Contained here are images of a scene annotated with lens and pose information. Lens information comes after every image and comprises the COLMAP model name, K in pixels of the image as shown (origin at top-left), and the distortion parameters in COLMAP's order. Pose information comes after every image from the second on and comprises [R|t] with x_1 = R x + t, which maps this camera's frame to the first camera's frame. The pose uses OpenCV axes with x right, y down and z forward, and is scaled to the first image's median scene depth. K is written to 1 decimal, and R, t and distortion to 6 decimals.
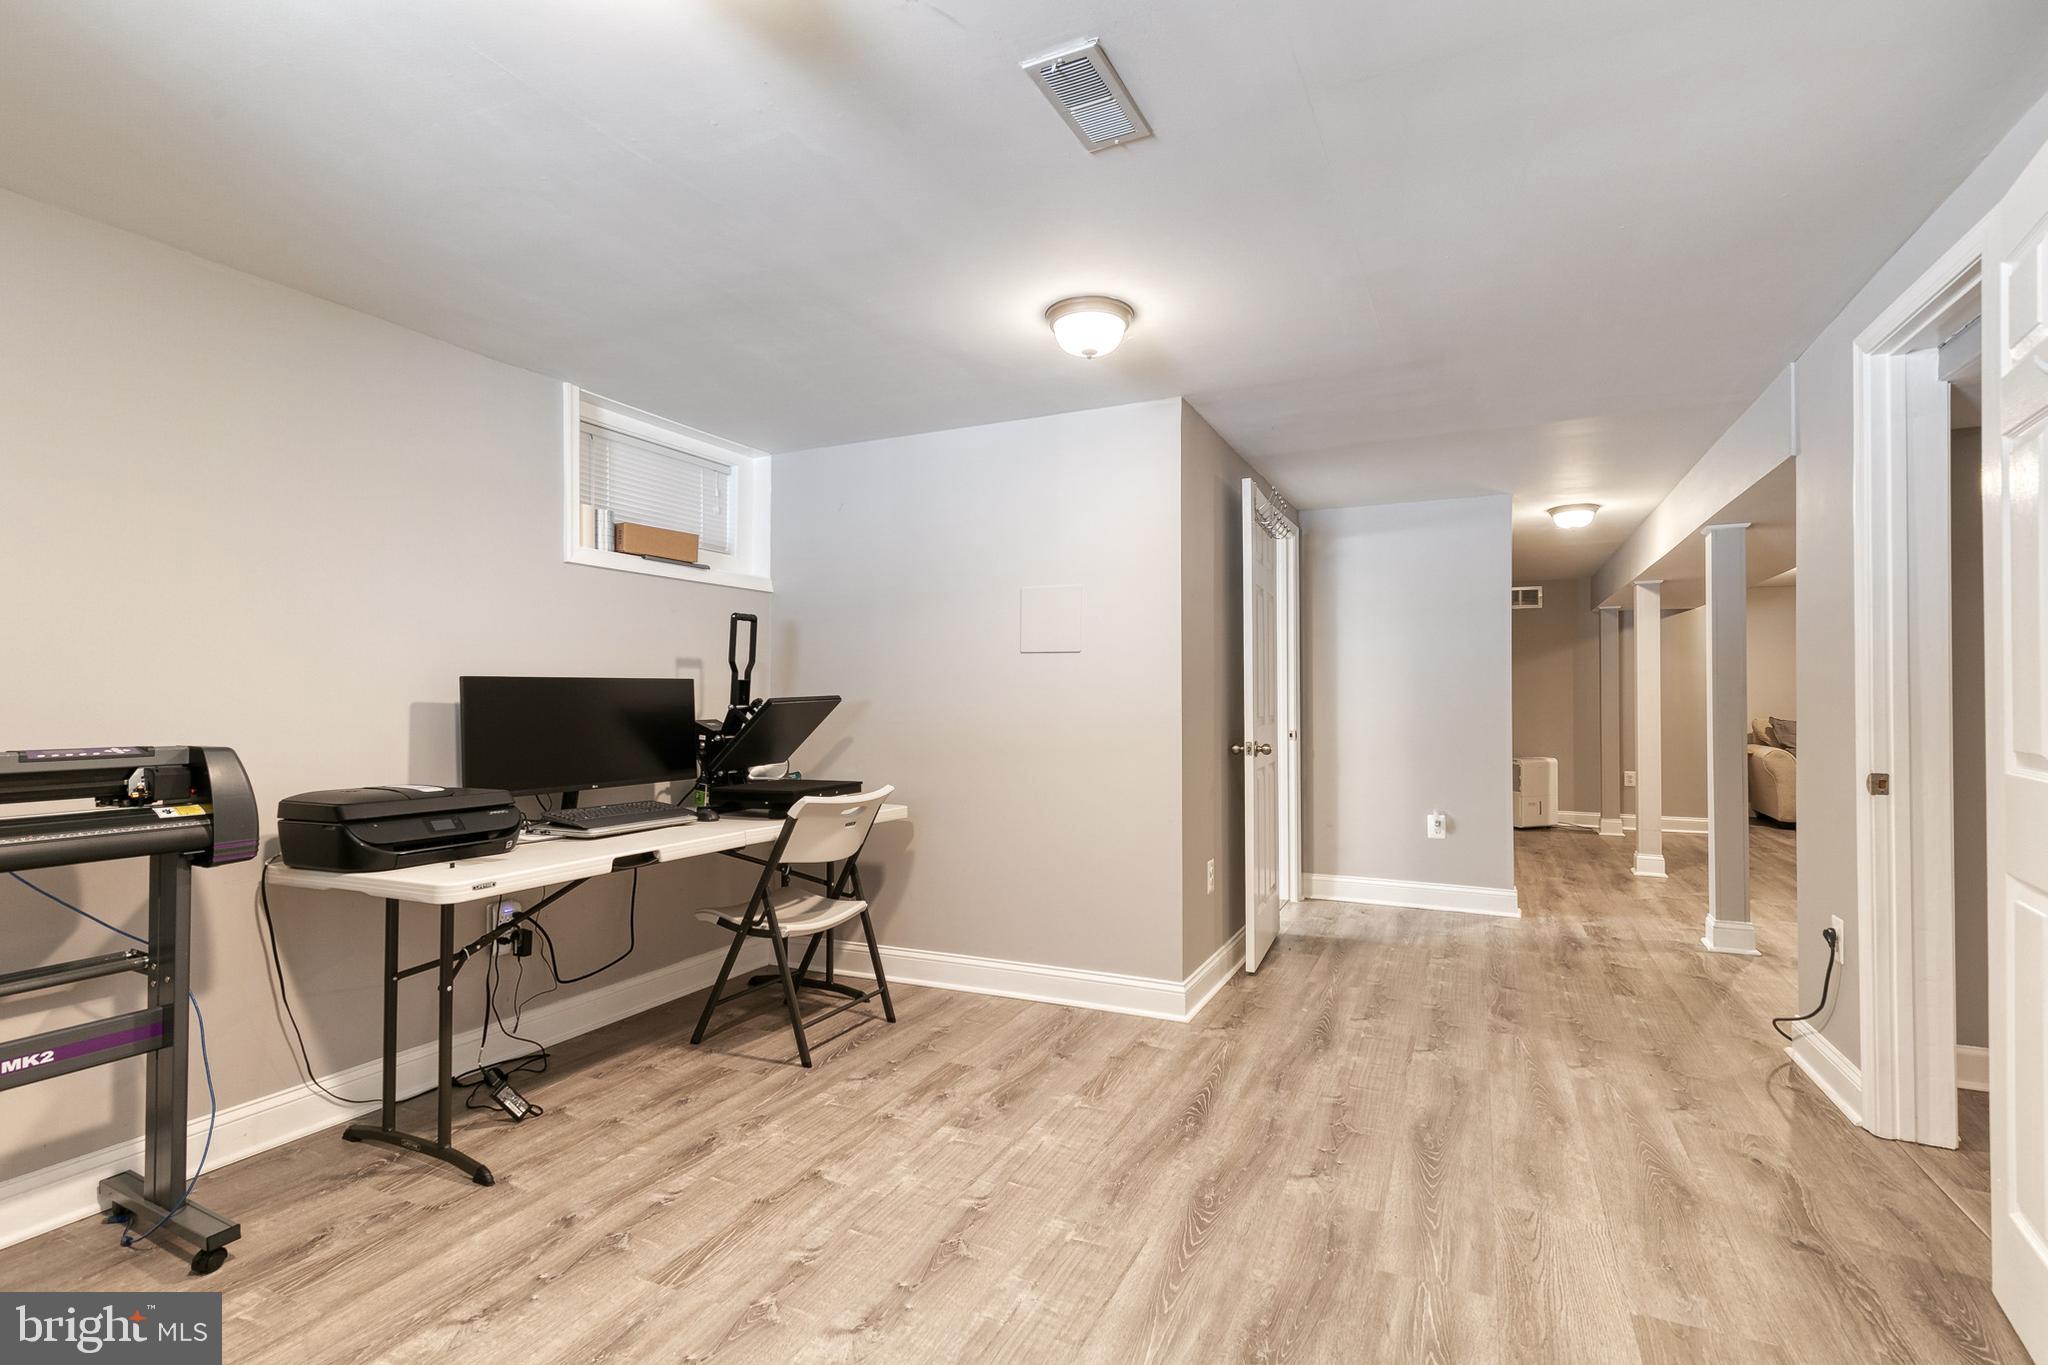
lens RADIAL K [[929.6, 0, 1071.7], [0, 929.6, 688.6], [0, 0, 1]] dist [0.011305, -0.002339]
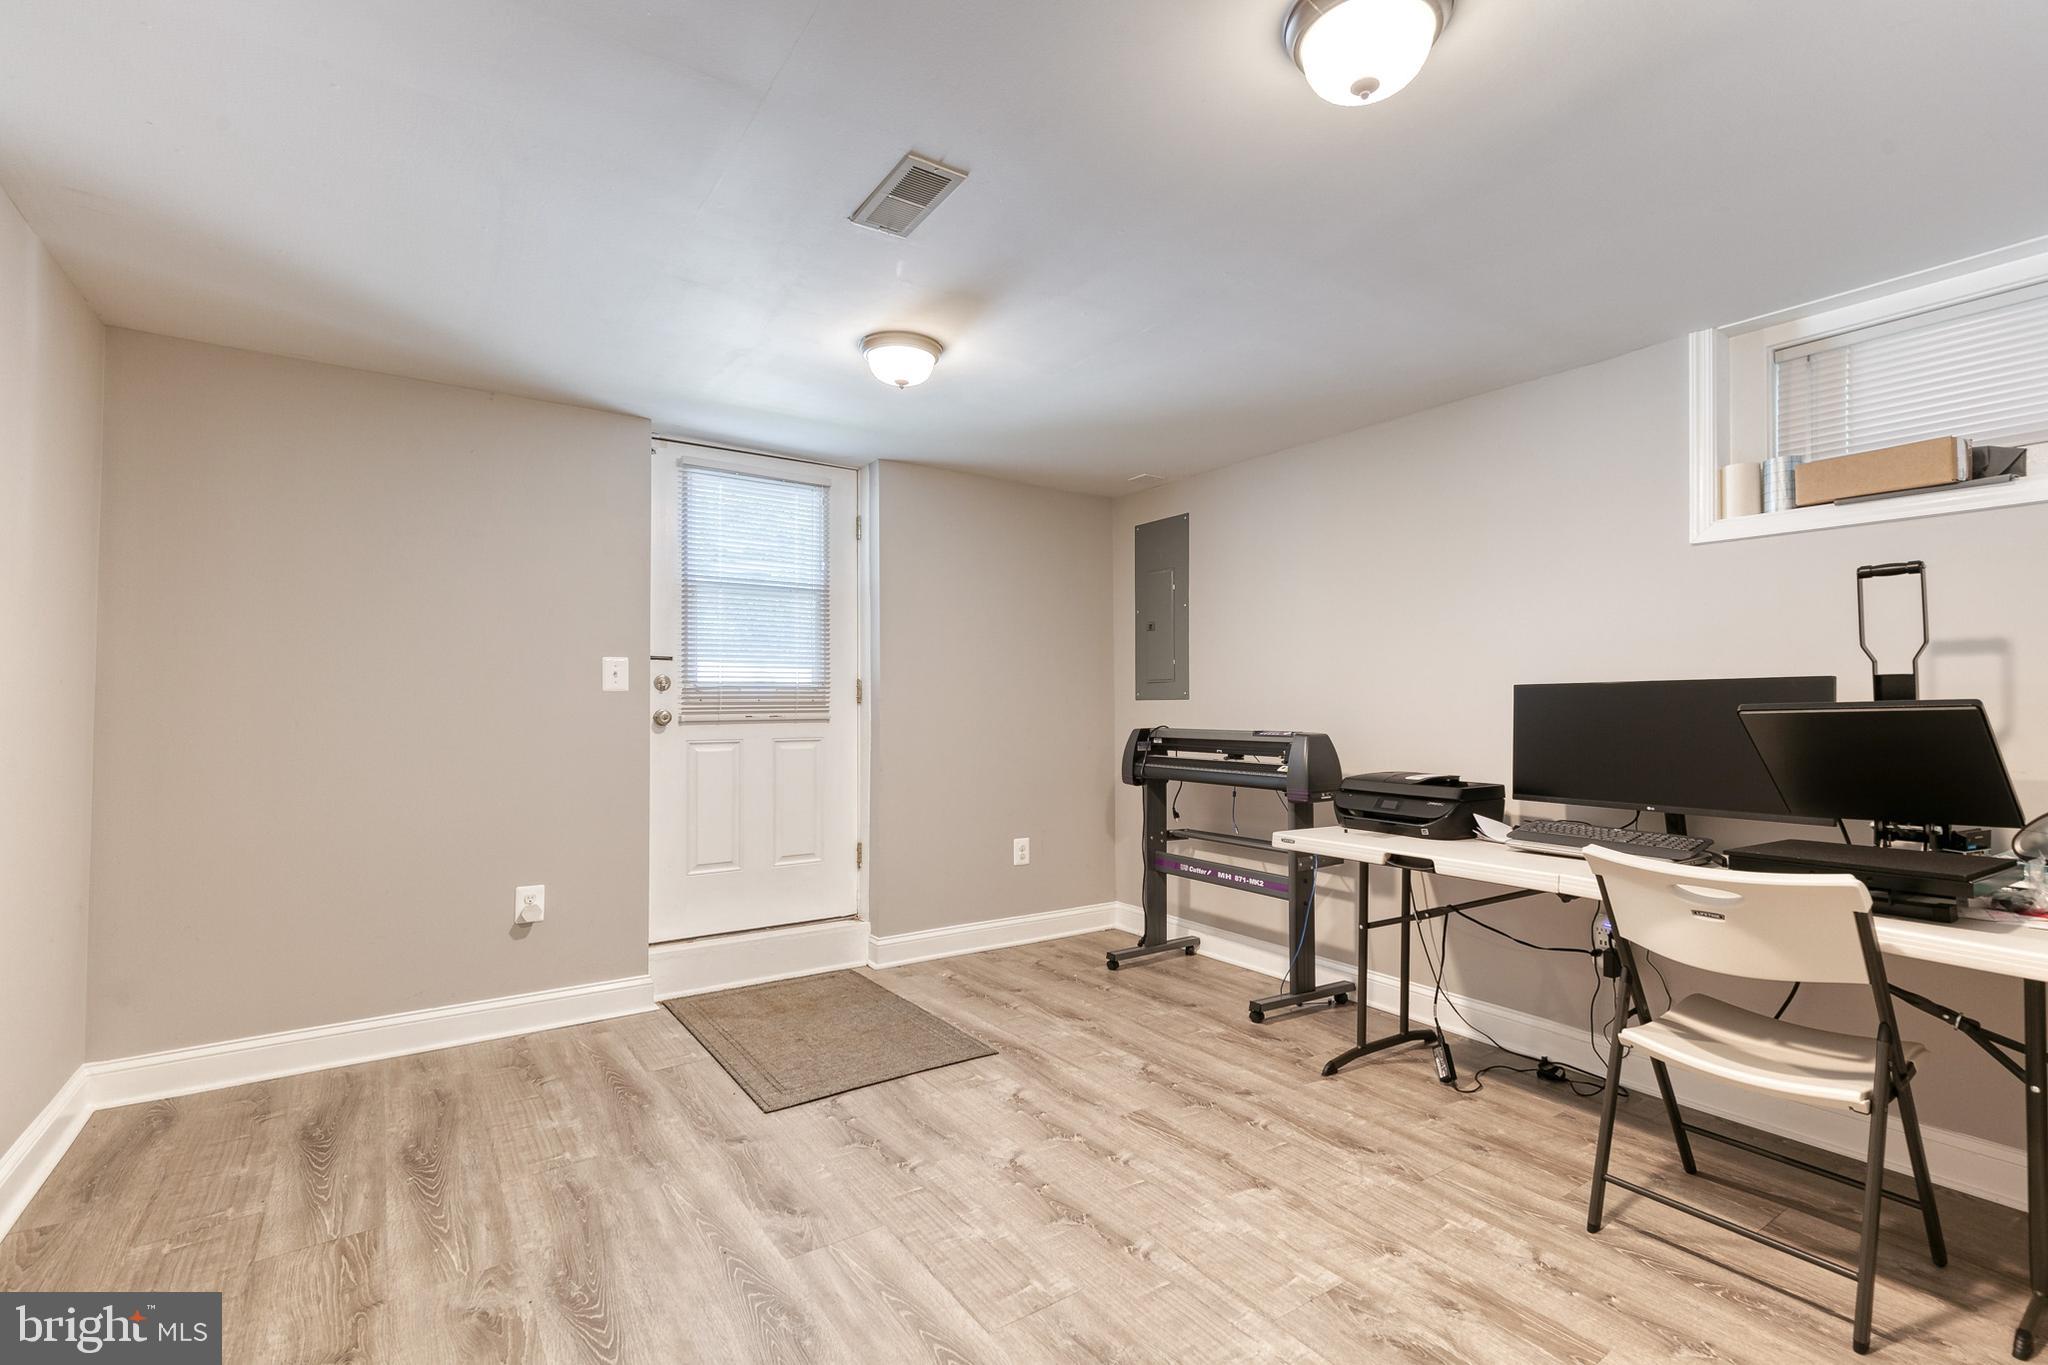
lens RADIAL K [[929.6, 0, 1018.6], [0, 929.6, 680.2], [0, 0, 1]] dist [0.011305, -0.002339]
pose [[-0.531028, -0.023623, -0.847025, 0.679793], [0.009133, 0.999394, -0.033598, 0.014830], [0.847305, -0.025577, -0.530491, 1.255600]]
